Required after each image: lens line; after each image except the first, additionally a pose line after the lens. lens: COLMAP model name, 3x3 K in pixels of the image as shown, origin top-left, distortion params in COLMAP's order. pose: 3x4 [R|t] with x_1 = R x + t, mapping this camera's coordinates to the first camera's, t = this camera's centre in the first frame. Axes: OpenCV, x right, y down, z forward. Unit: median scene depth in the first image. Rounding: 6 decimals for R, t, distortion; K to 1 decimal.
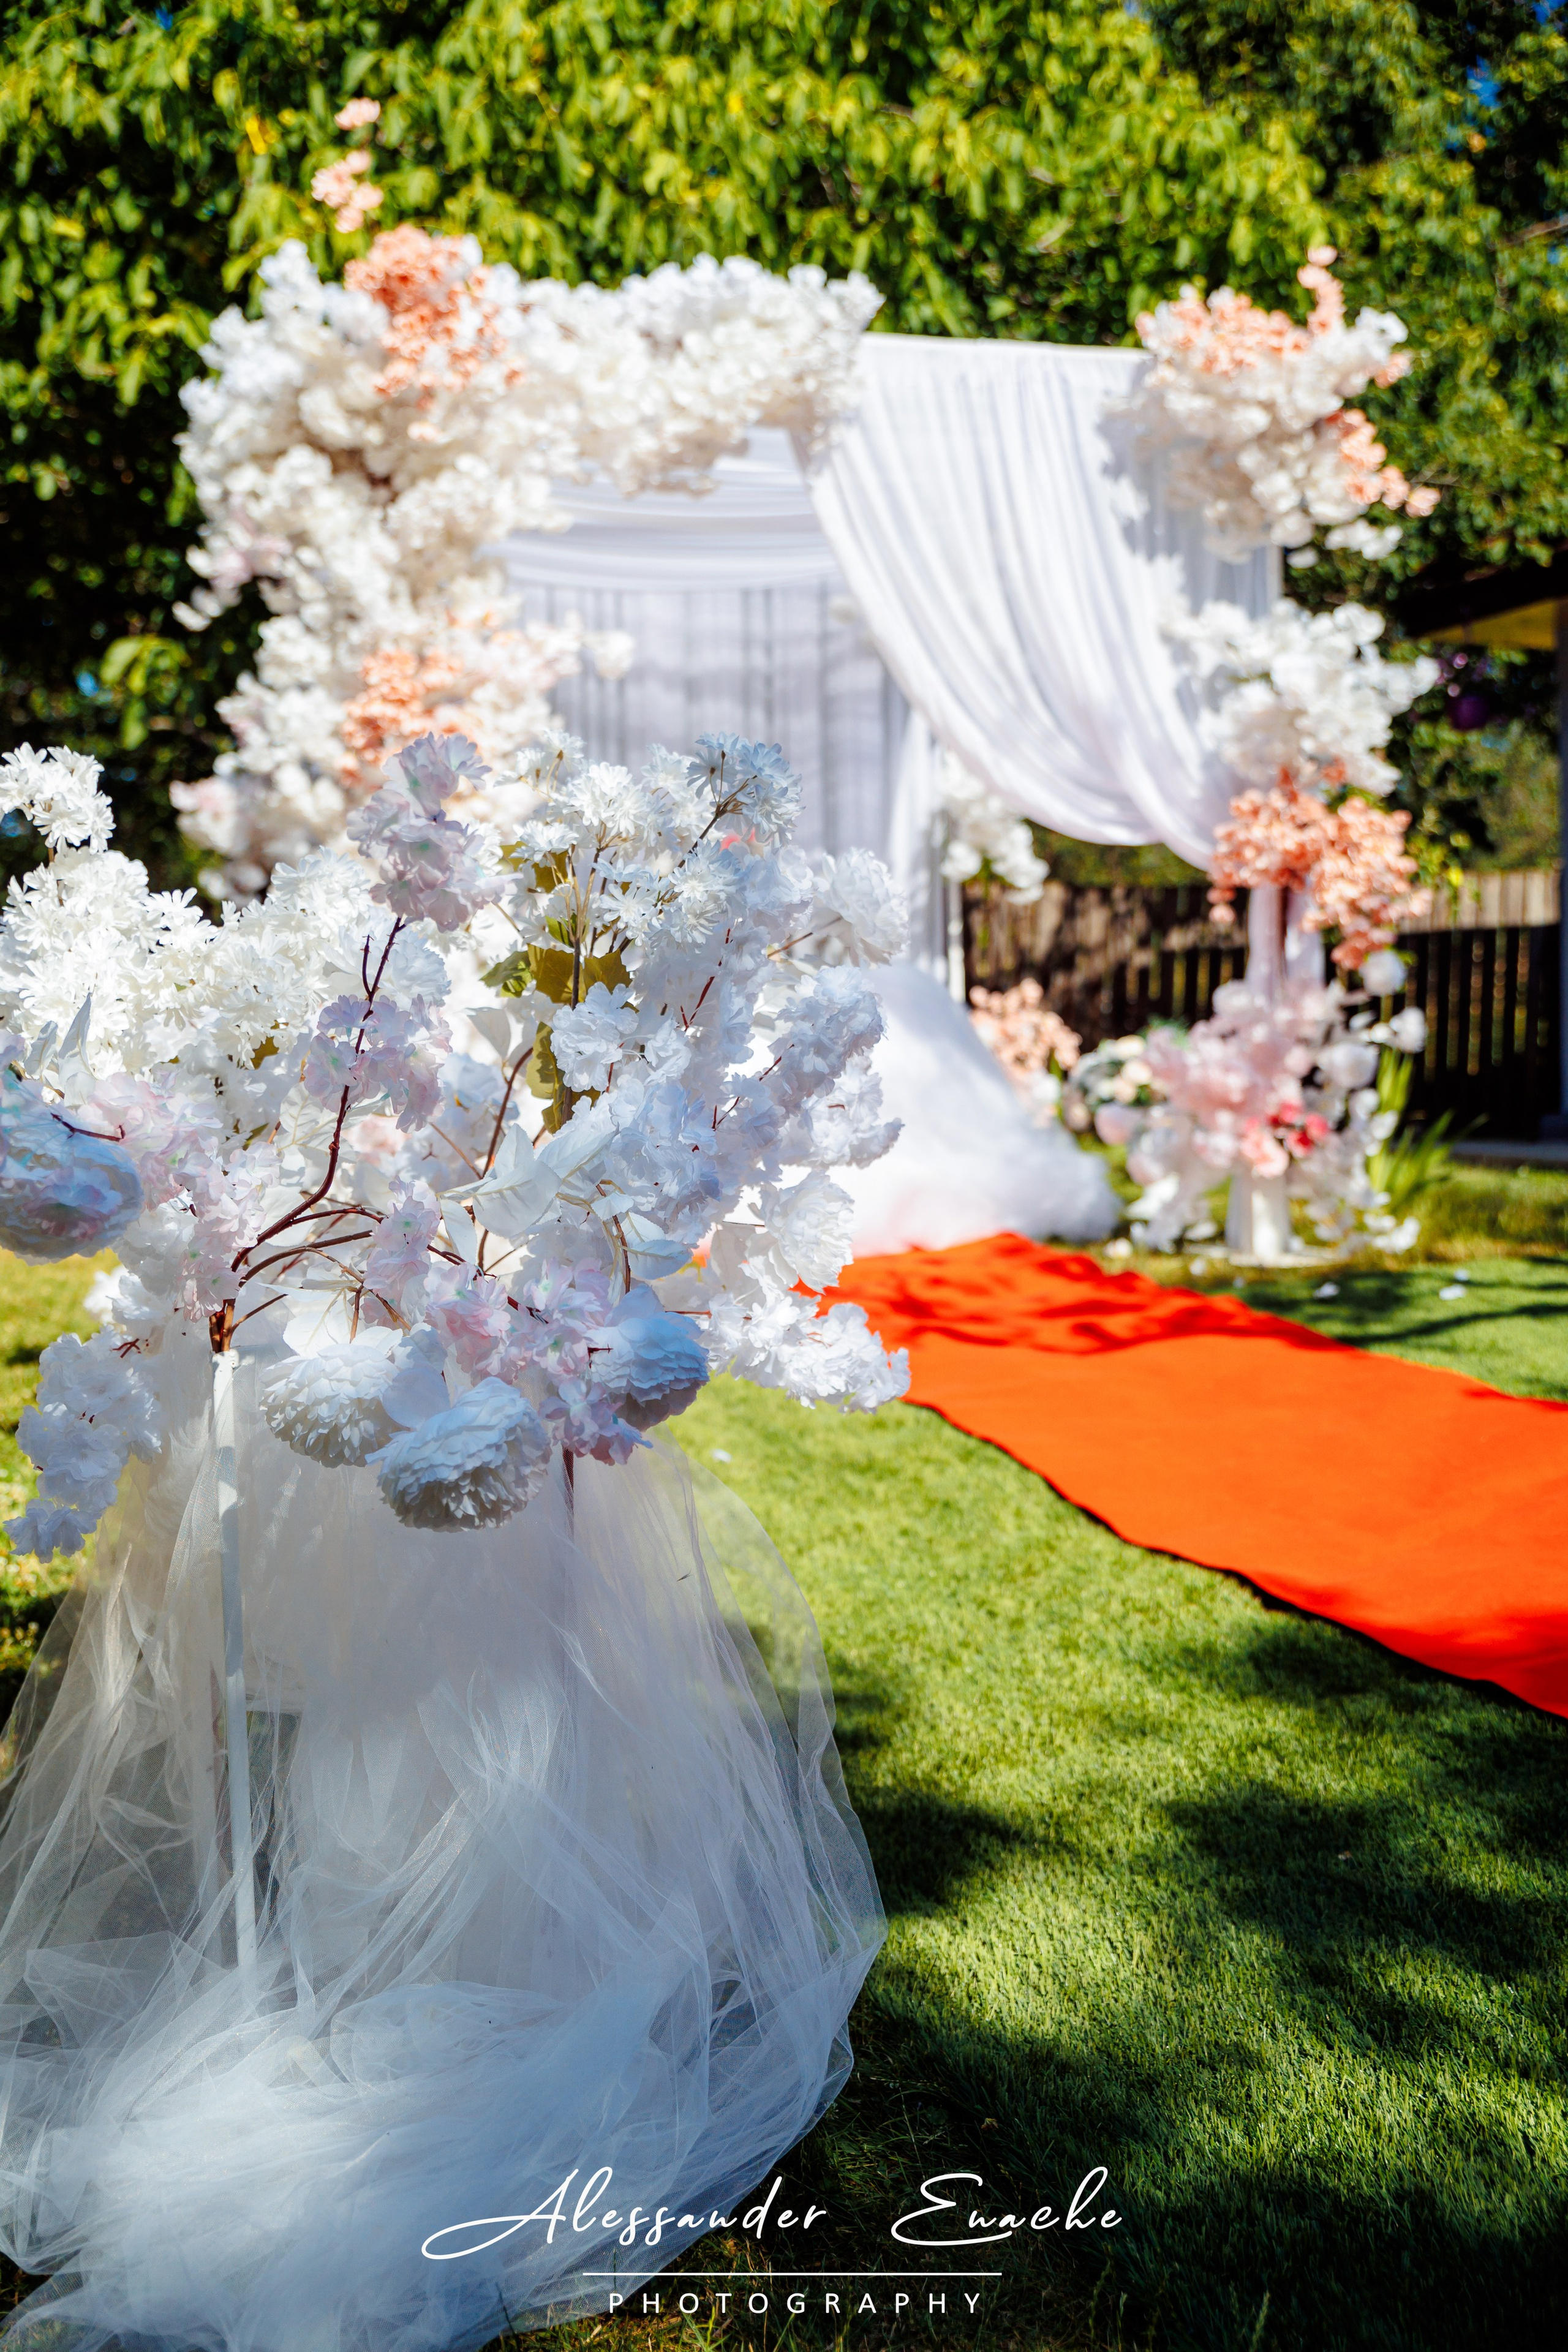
lens RADIAL K [[2339.5, 0, 779.7], [0, 2339.5, 1187.3], [0, 0, 1]] dist [-0.012637, 0.000000]
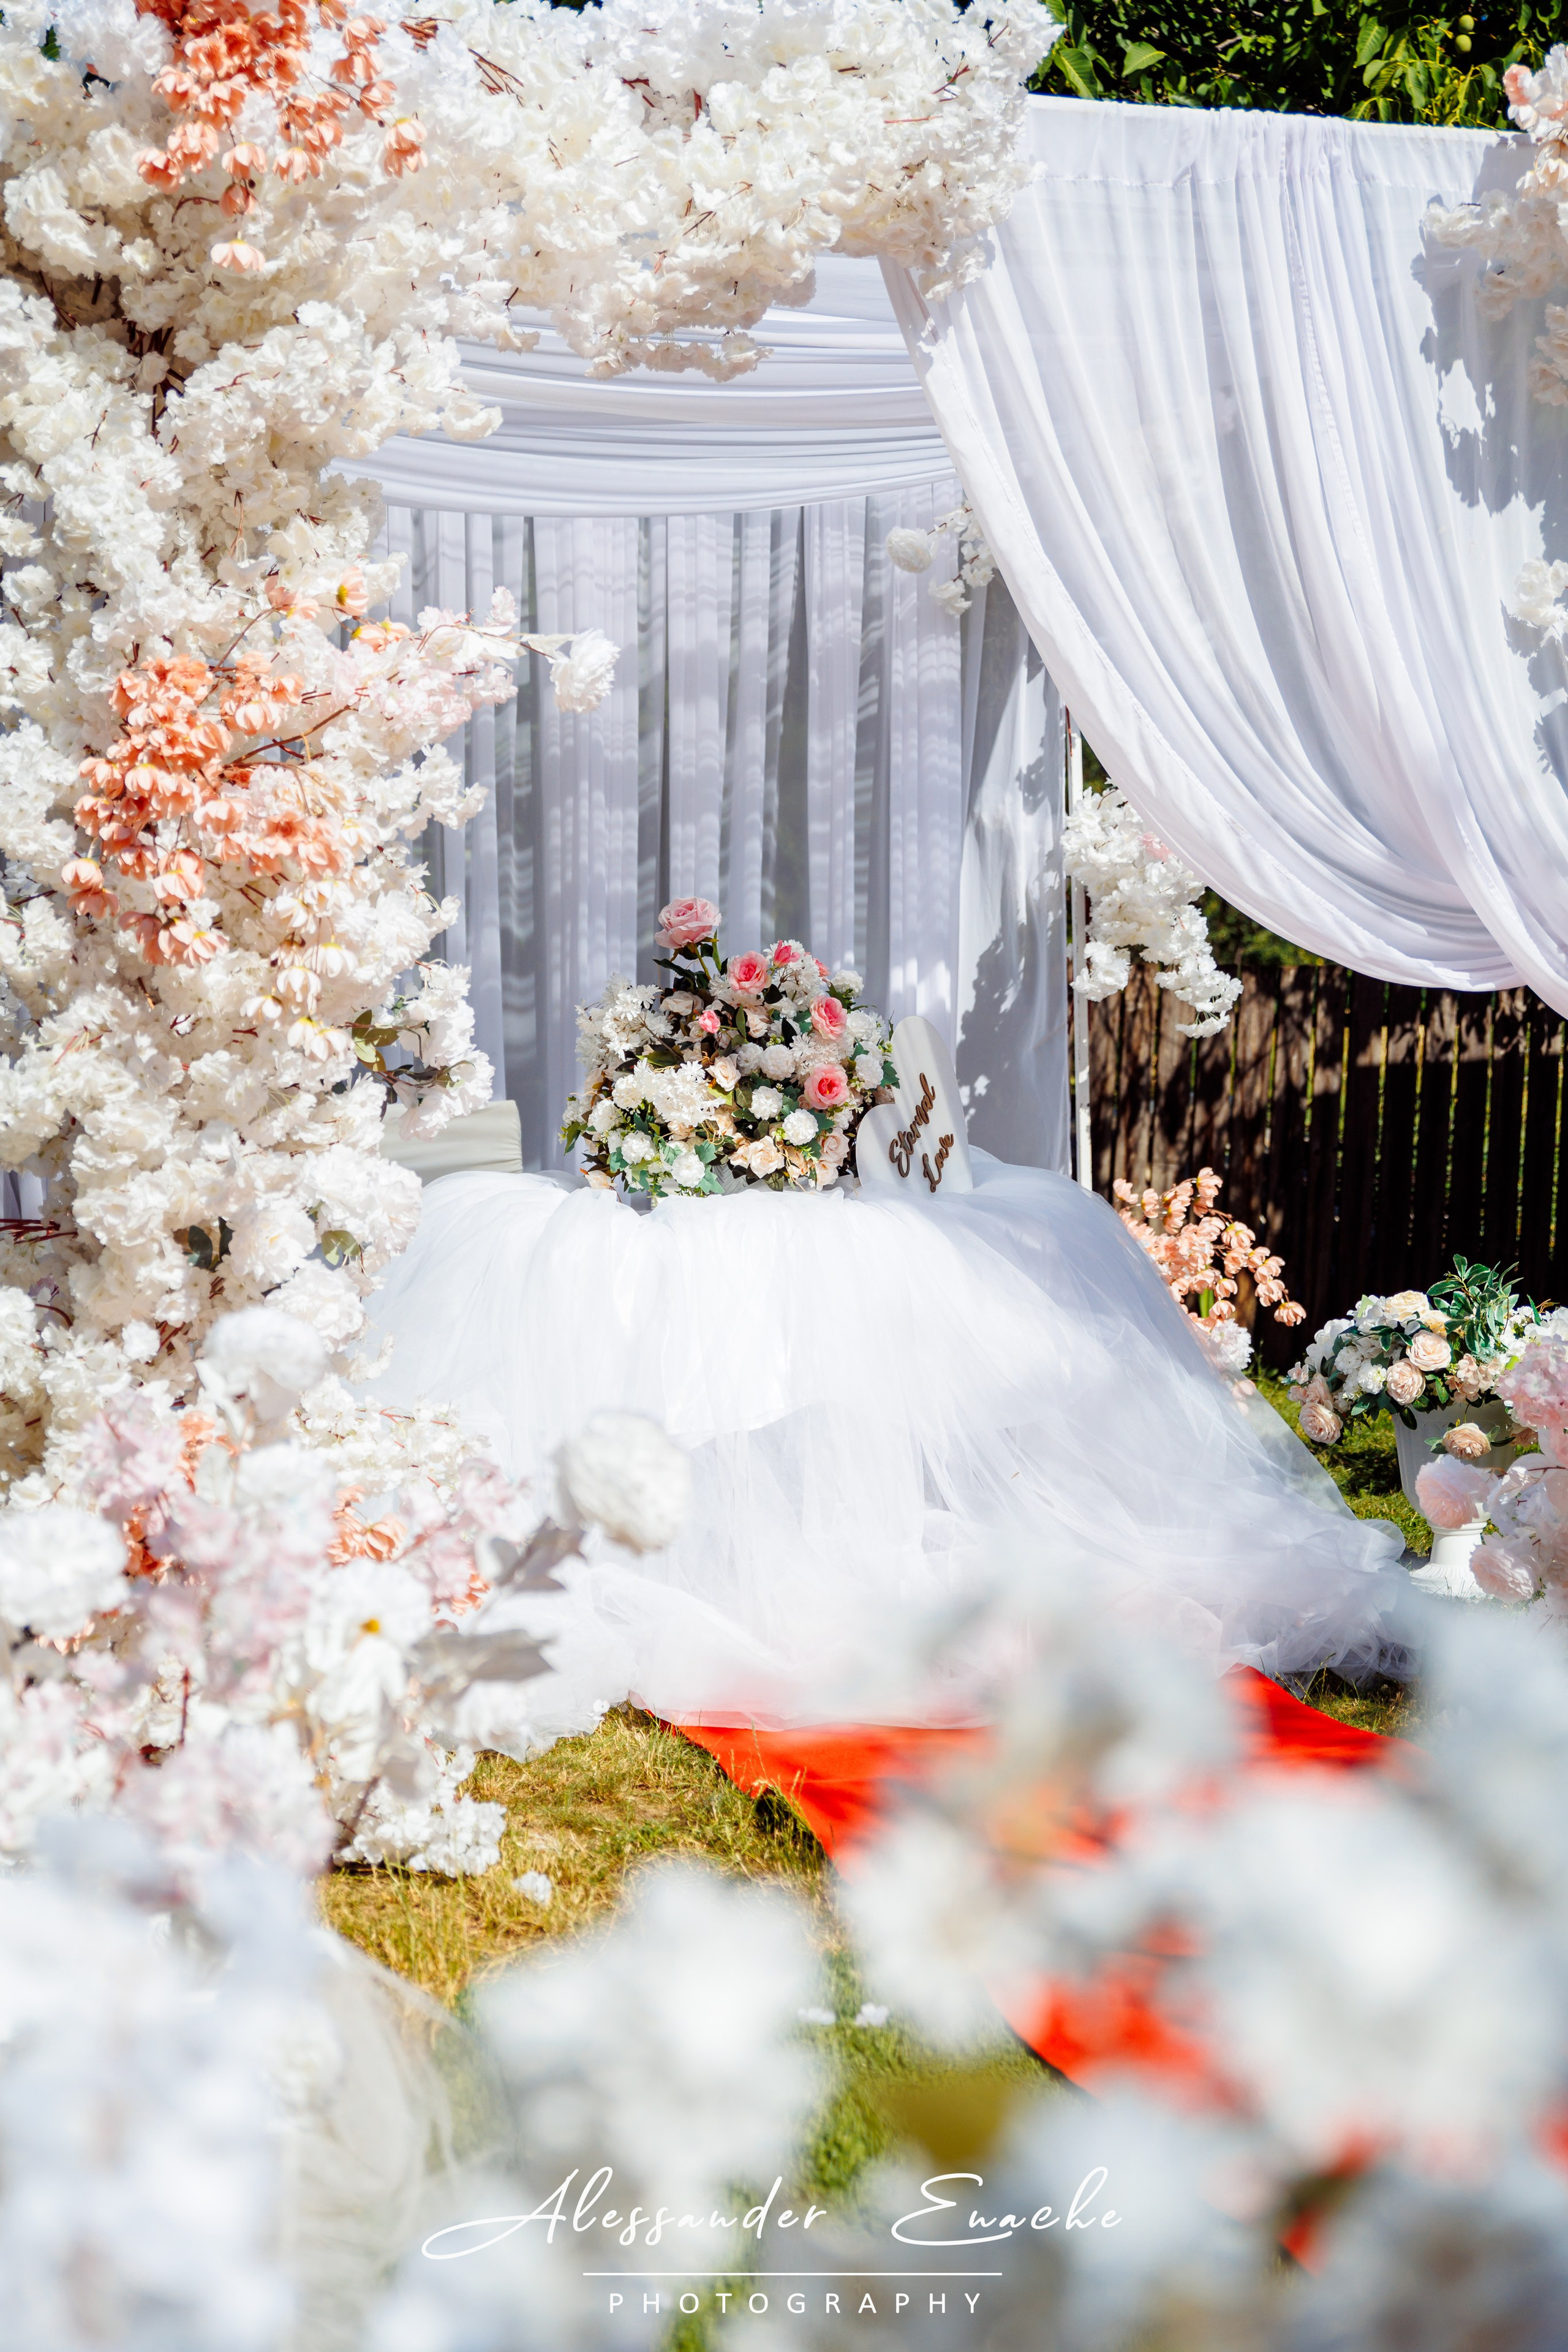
lens RADIAL K [[3280.8, 0, 790.5], [0, 3280.8, 1171.2], [0, 0, 1]] dist [0.019817, 0.000000]
pose [[0.999164, 0.006376, 0.040371, -0.050978], [-0.004977, 0.999387, -0.034650, -0.082988], [-0.040567, 0.034420, 0.998584, 0.235729]]
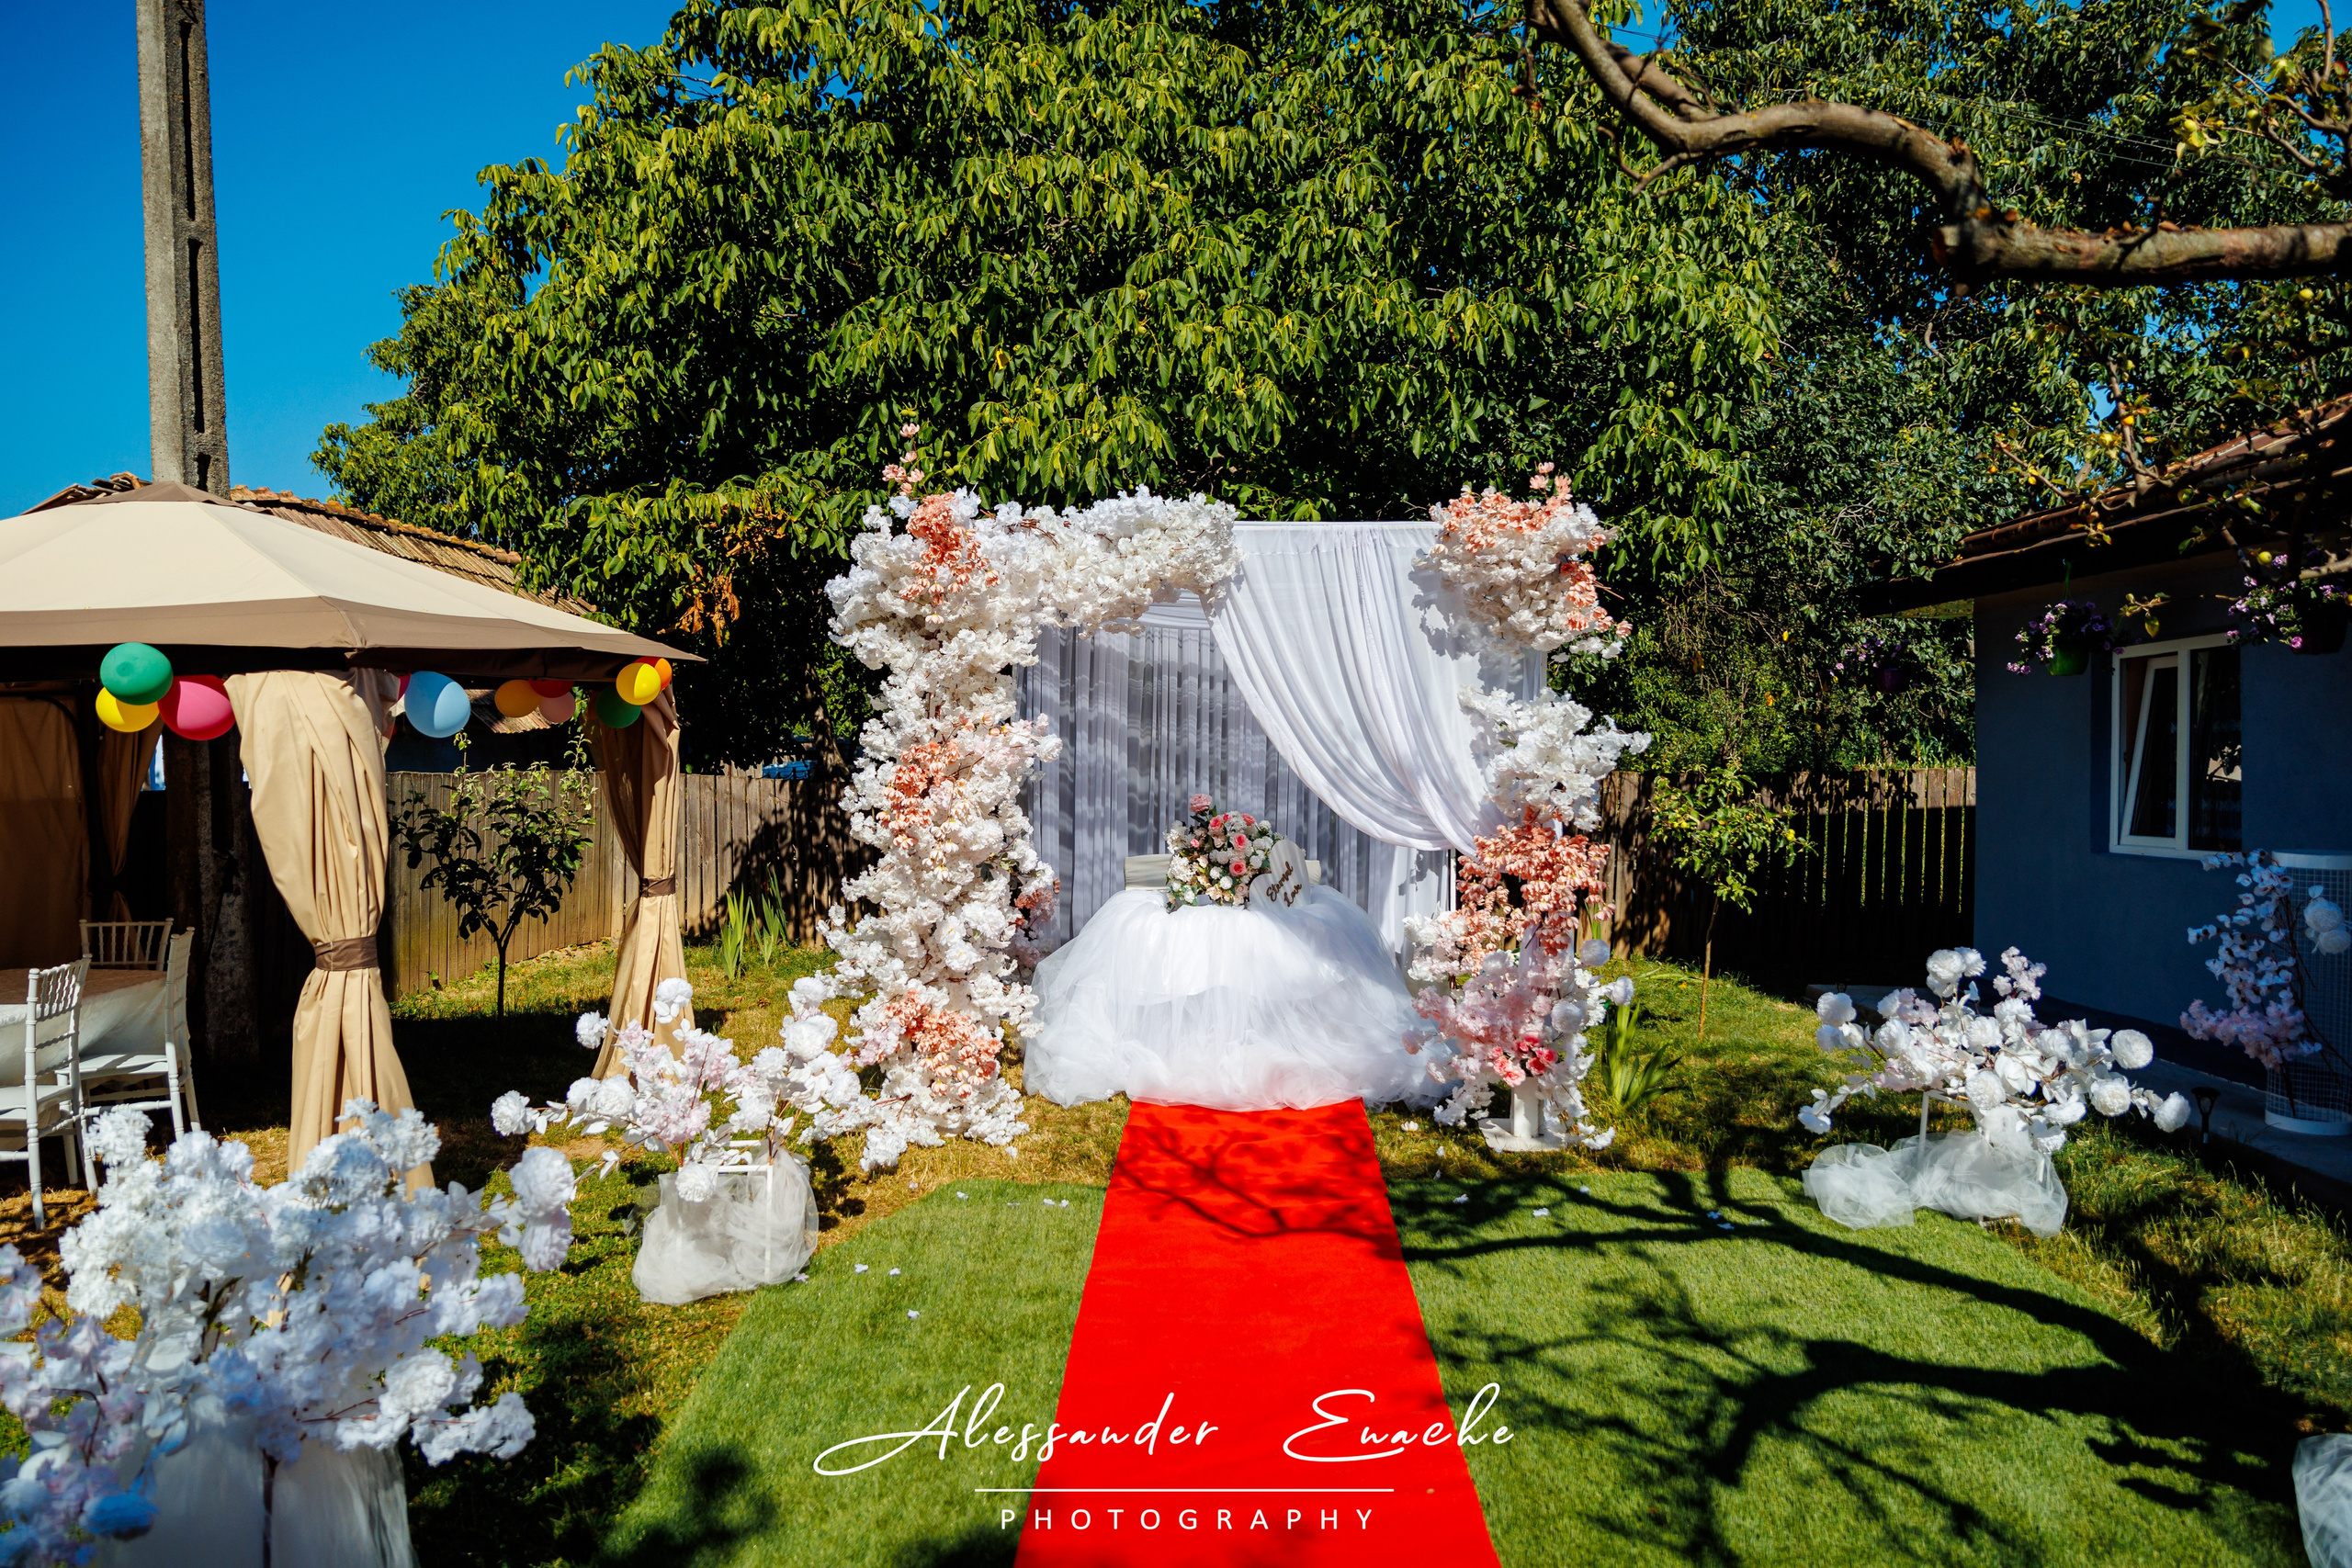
lens RADIAL K [[1610.0, 0, 1174.4], [0, 1610.0, 780.9], [0, 0, 1]] dist [0.008198, 0.000642]
pose [[0.945252, 0.028060, -0.325132, 0.356680], [-0.041708, 0.998514, -0.035082, -0.161808], [0.323665, 0.046722, 0.945018, -0.021137]]
